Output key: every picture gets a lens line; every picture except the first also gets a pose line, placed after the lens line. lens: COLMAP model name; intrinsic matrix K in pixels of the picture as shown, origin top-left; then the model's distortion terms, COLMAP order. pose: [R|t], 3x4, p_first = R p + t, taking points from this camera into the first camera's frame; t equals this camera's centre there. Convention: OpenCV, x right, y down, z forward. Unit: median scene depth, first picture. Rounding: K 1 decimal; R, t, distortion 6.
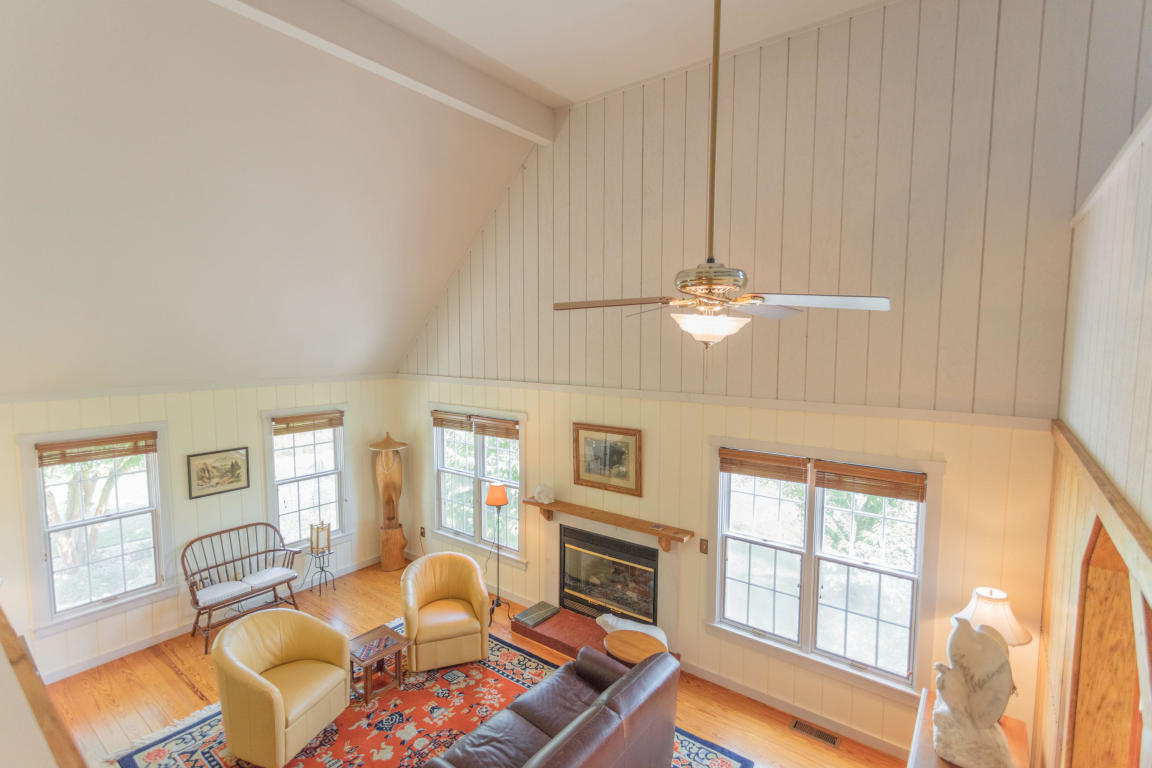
lens RADIAL K [[541.5, 0, 577.0], [0, 541.5, 380.8], [0, 0, 1]] dist [0.005026, 0.000356]
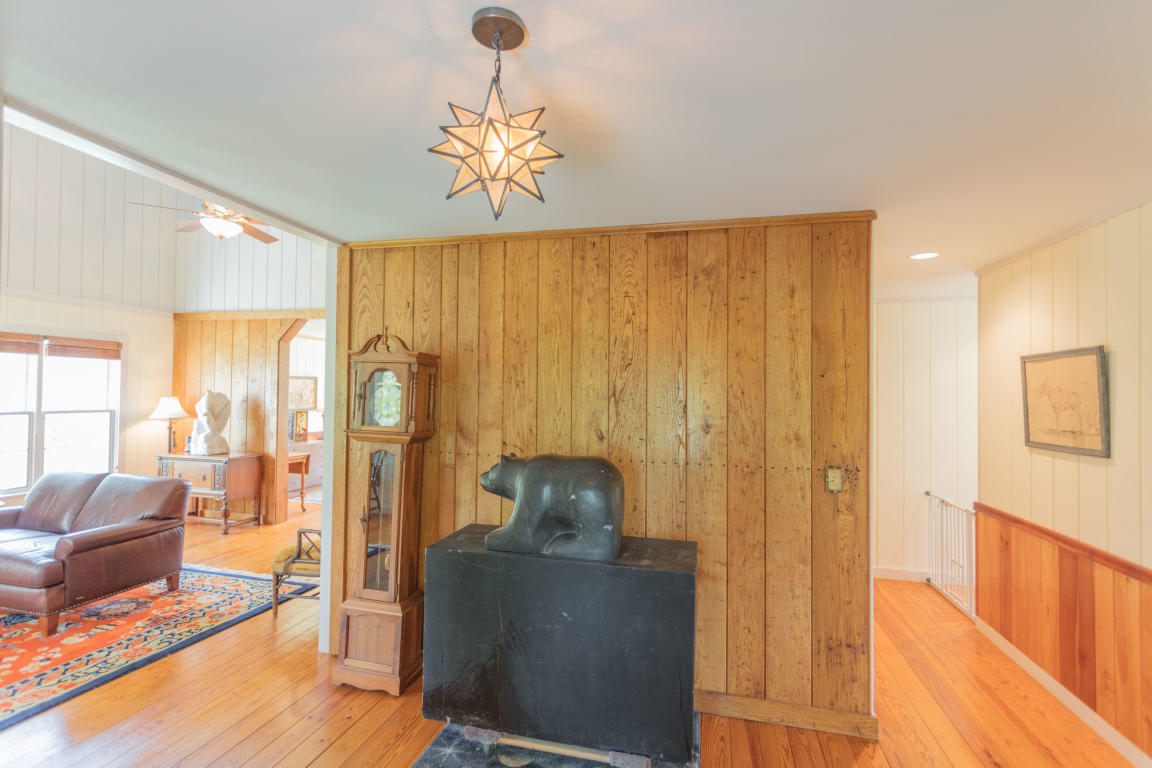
lens RADIAL K [[541.5, 0, 576.6], [0, 541.5, 380.1], [0, 0, 1]] dist [0.005026, 0.000356]
pose [[-0.392016, 0.019571, 0.919750, -1.029020], [0.066596, 0.997754, 0.007154, 0.262646], [-0.917545, 0.064056, -0.392439, 0.270774]]
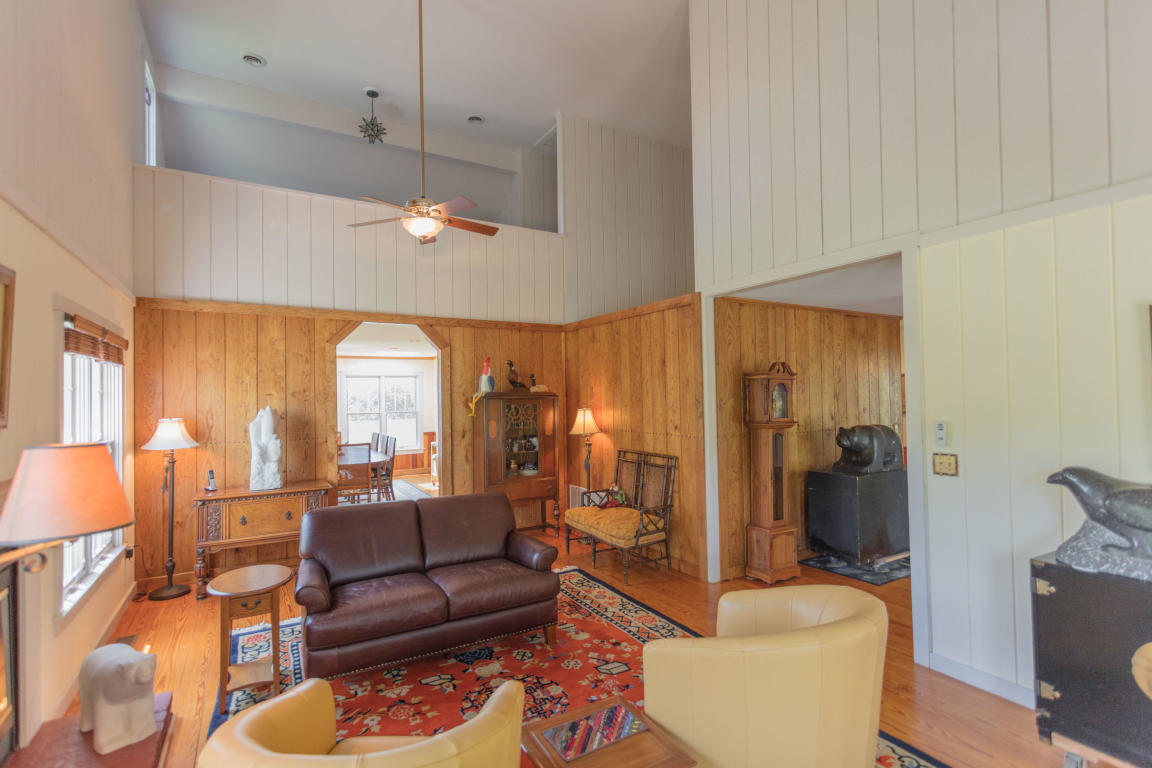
lens RADIAL K [[541.5, 0, 576.3], [0, 541.5, 383.9], [0, 0, 1]] dist [0.005026, 0.000356]
pose [[-0.926441, 0.023037, 0.375733, -0.457959], [0.048528, 0.997106, 0.058521, 0.172680], [-0.373298, 0.072449, -0.924878, 1.204764]]
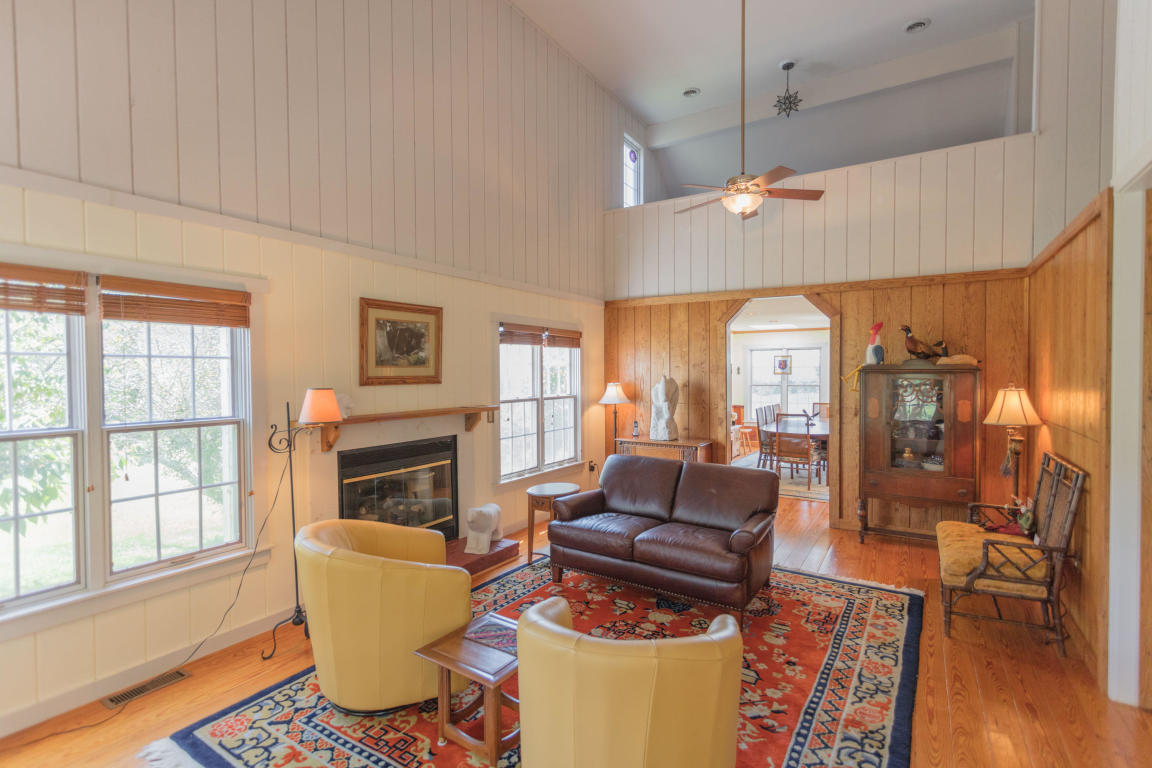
lens RADIAL K [[541.5, 0, 575.5], [0, 541.5, 384.3], [0, 0, 1]] dist [0.005026, 0.000356]
pose [[-0.080442, -0.020968, 0.996539, -0.786655], [0.089609, 0.995578, 0.028181, 0.207424], [-0.992723, 0.091566, -0.078208, 0.832076]]
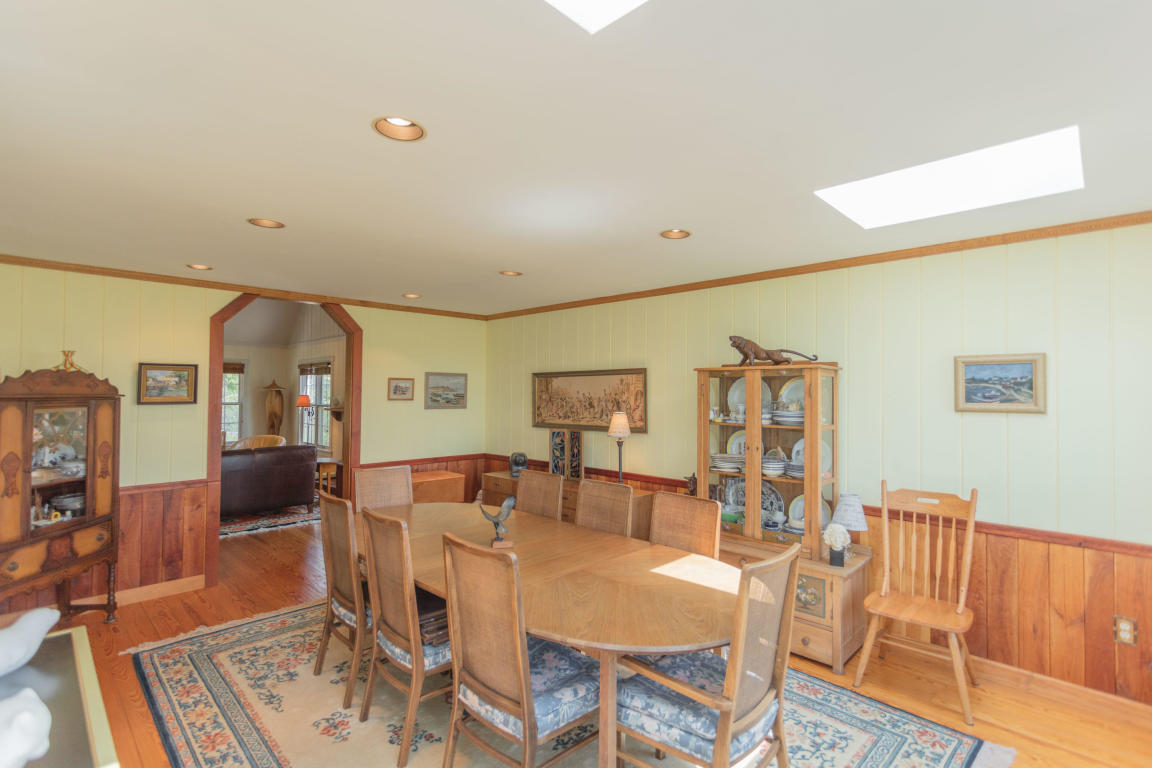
lens RADIAL K [[541.5, 0, 573.1], [0, 541.5, 386.3], [0, 0, 1]] dist [0.005026, 0.000356]
pose [[0.991230, 0.005669, -0.132023, 0.935715], [-0.018422, 0.995252, -0.095577, 0.326838], [0.130854, 0.097171, 0.986628, -0.548986]]
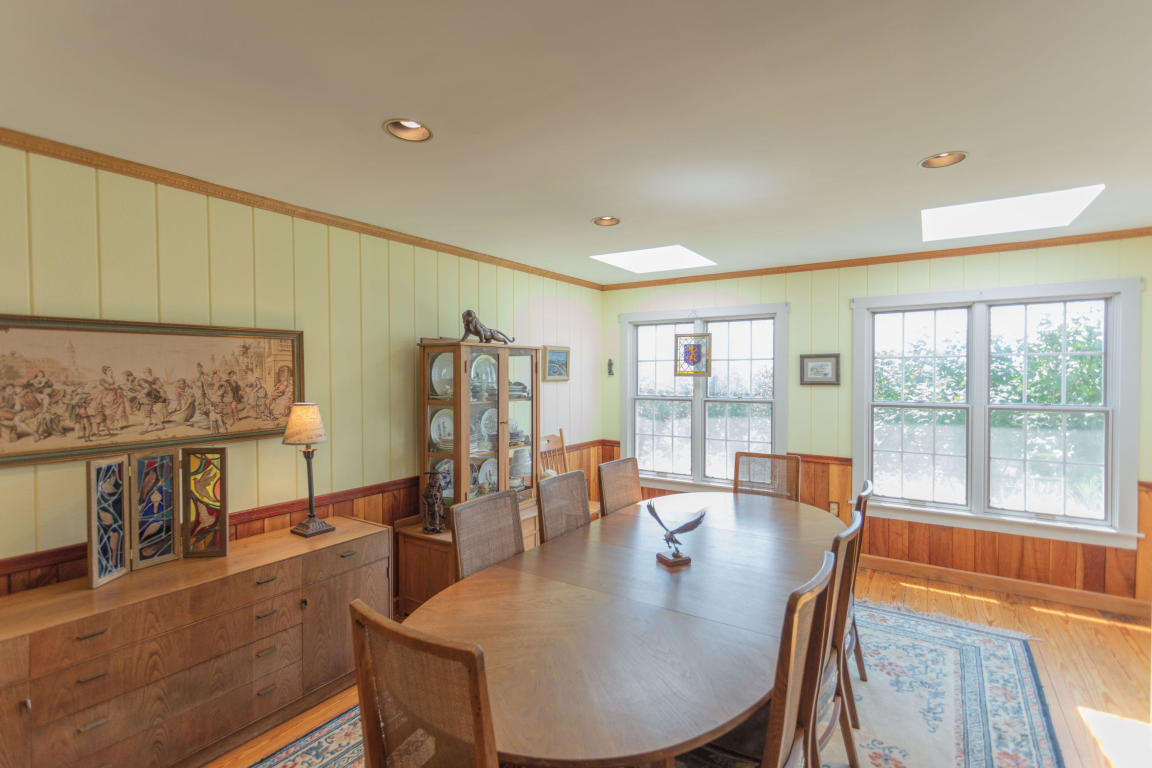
lens RADIAL K [[541.5, 0, 585.1], [0, 541.5, 379.4], [0, 0, 1]] dist [0.005026, 0.000356]
pose [[-0.068388, -0.011074, 0.997597, 0.345987], [0.087953, 0.995978, 0.017086, 0.275559], [-0.993774, 0.088910, -0.067139, 0.099694]]
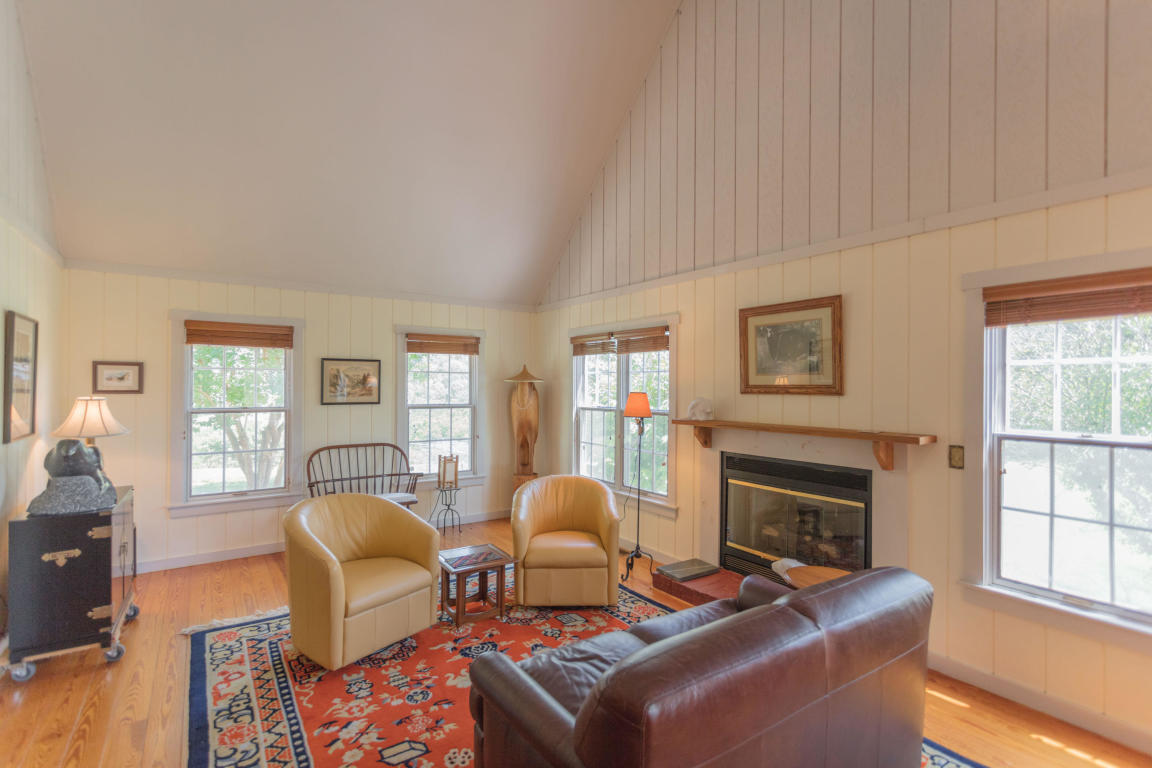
lens RADIAL K [[541.5, 0, 577.6], [0, 541.5, 382.3], [0, 0, 1]] dist [0.005026, 0.000356]
pose [[0.951124, 0.002527, -0.308800, 0.012076], [-0.029422, 0.996159, -0.082469, 0.260055], [0.307405, 0.087524, 0.947545, 0.245427]]
